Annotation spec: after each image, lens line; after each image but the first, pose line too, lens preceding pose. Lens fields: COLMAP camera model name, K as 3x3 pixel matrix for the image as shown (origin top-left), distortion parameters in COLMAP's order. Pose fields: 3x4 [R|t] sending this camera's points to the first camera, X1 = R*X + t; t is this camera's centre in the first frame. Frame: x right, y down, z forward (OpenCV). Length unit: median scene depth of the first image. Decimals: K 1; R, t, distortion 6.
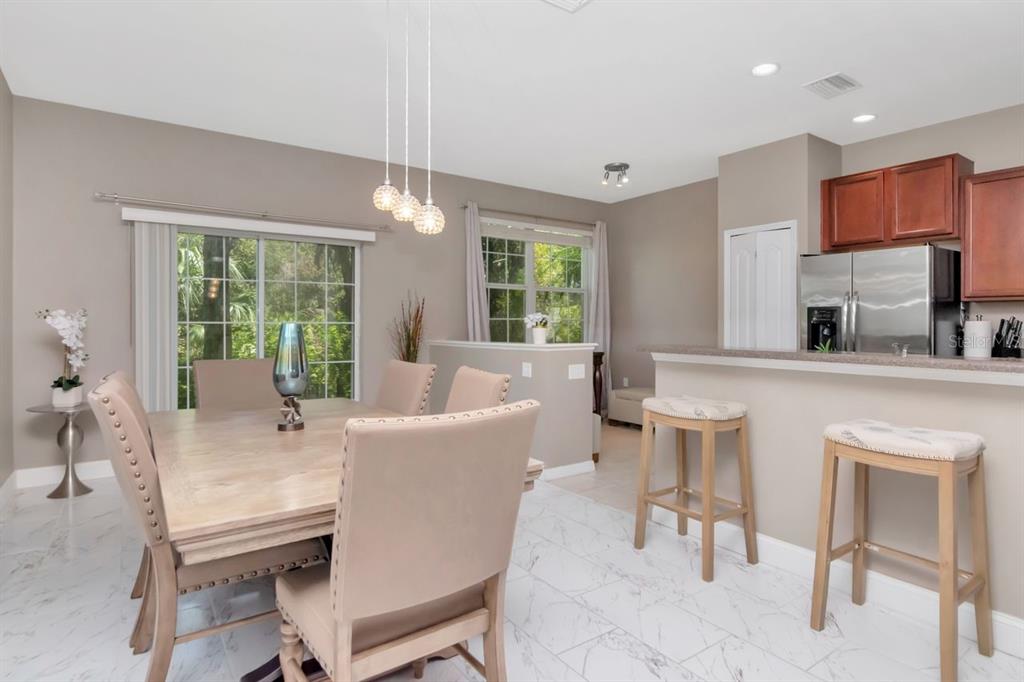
lens RADIAL K [[563.9, 0, 519.0], [0, 563.9, 320.8], [0, 0, 1]] dist [-0.003845, -0.001838]
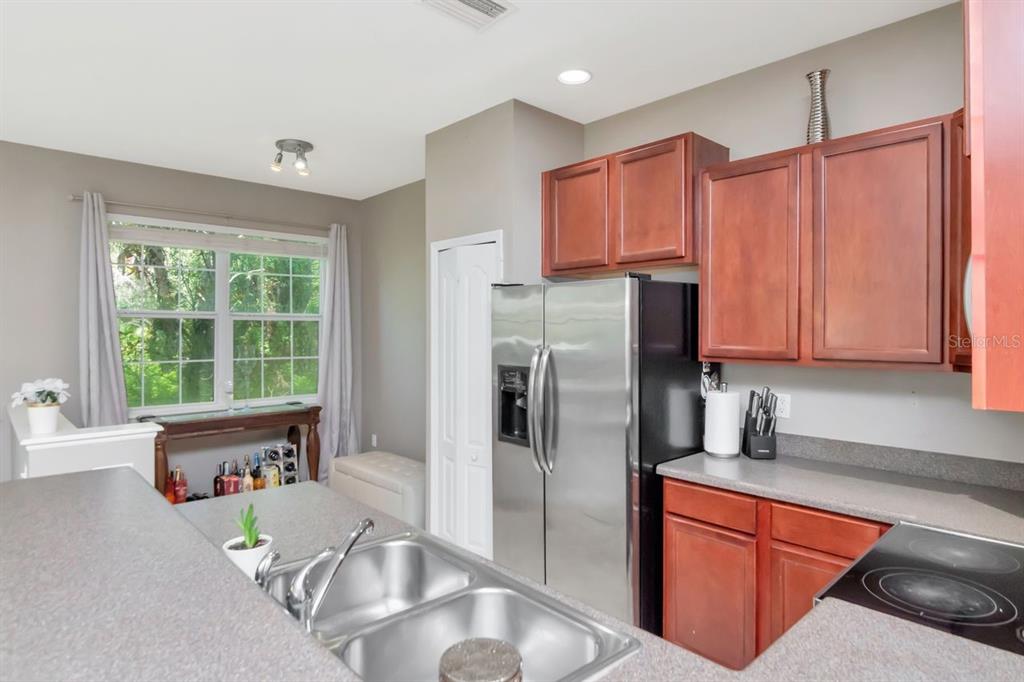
lens RADIAL K [[600.4, 0, 514.0], [0, 600.4, 329.9], [0, 0, 1]] dist [-0.000206, -0.015885]
pose [[0.992034, -0.002307, 0.125953, 0.444272], [0.001518, 0.999979, 0.006362, -0.068770], [-0.125965, -0.006121, 0.992016, 0.309334]]
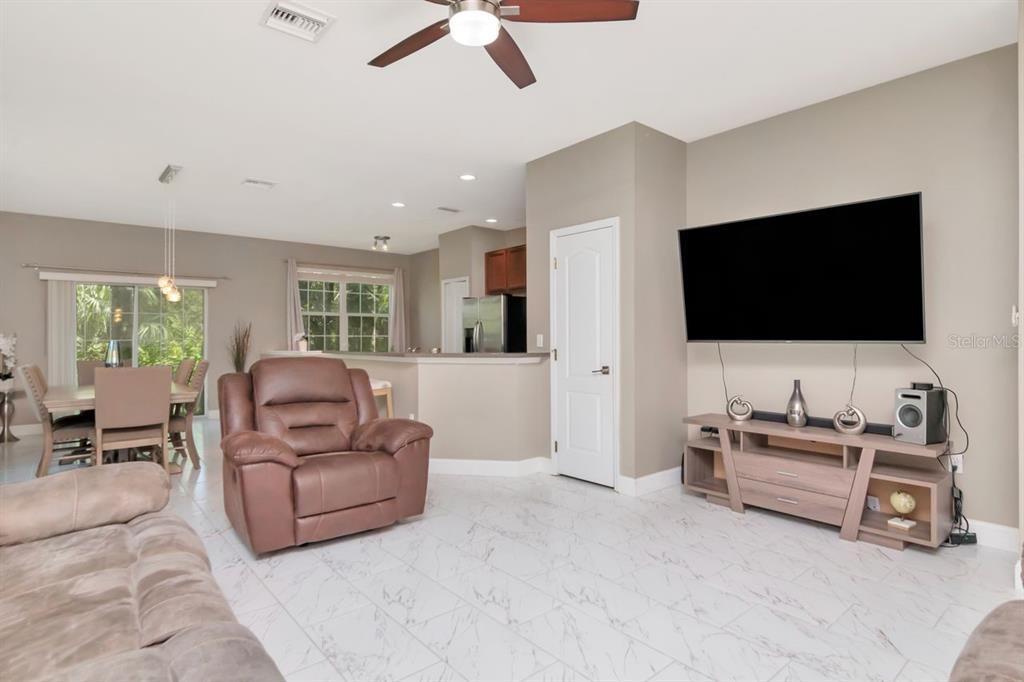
lens RADIAL K [[539.6, 0, 517.4], [0, 539.6, 324.7], [0, 0, 1]] dist [-0.000364, -0.008304]
pose [[0.995658, -0.007318, 0.092795, 0.521563], [0.009008, 0.999801, -0.017810, -0.003275], [-0.092647, 0.018569, 0.995526, -0.668558]]
